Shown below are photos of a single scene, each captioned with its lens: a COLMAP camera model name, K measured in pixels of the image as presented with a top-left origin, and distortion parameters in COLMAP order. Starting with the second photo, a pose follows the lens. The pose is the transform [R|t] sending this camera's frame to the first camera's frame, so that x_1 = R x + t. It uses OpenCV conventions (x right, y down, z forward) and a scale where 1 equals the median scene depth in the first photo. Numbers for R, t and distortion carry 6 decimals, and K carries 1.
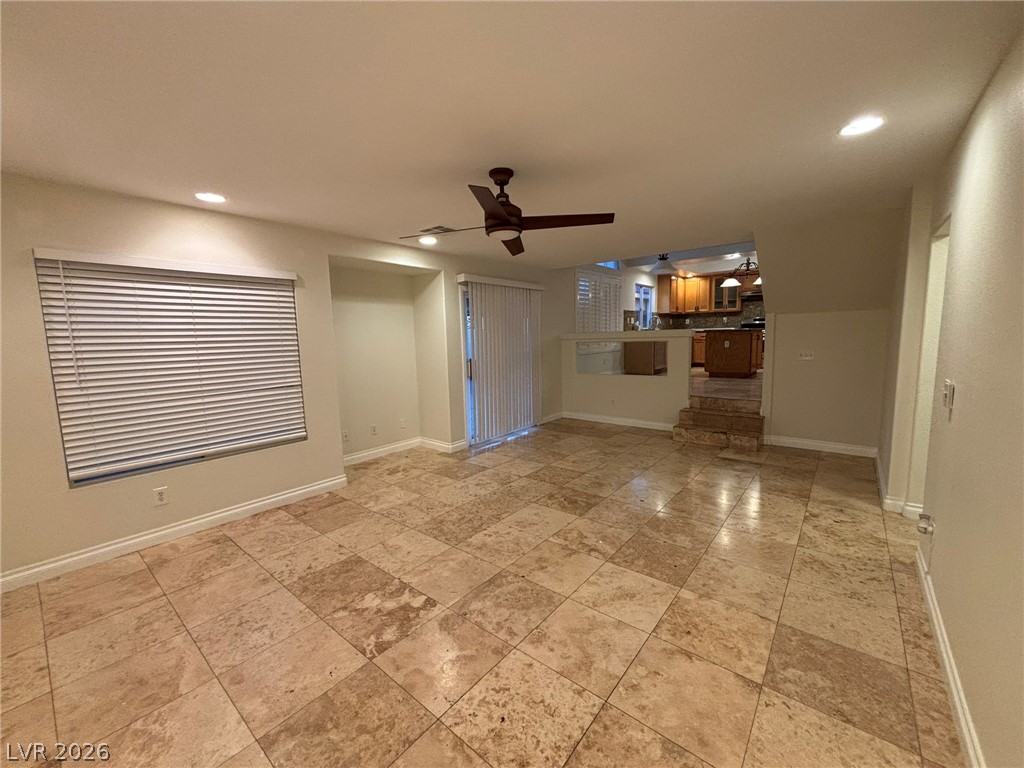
lens RADIAL K [[412.6, 0, 511.8], [0, 412.6, 381.5], [0, 0, 1]] dist [0.006938, 0.000188]
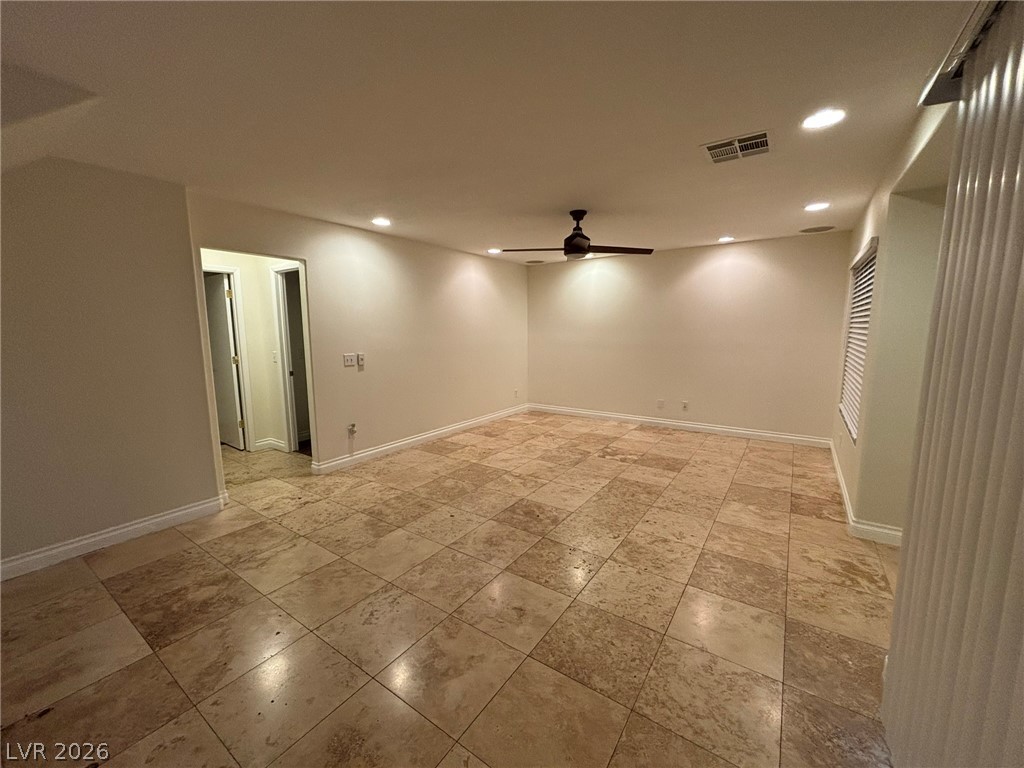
lens RADIAL K [[412.6, 0, 513.3], [0, 412.6, 381.8], [0, 0, 1]] dist [0.006938, 0.000188]
pose [[-0.995940, 0.040310, -0.080488, 0.243063], [0.019686, 0.970022, 0.242218, -0.202580], [0.087840, 0.239650, -0.966877, 1.795231]]
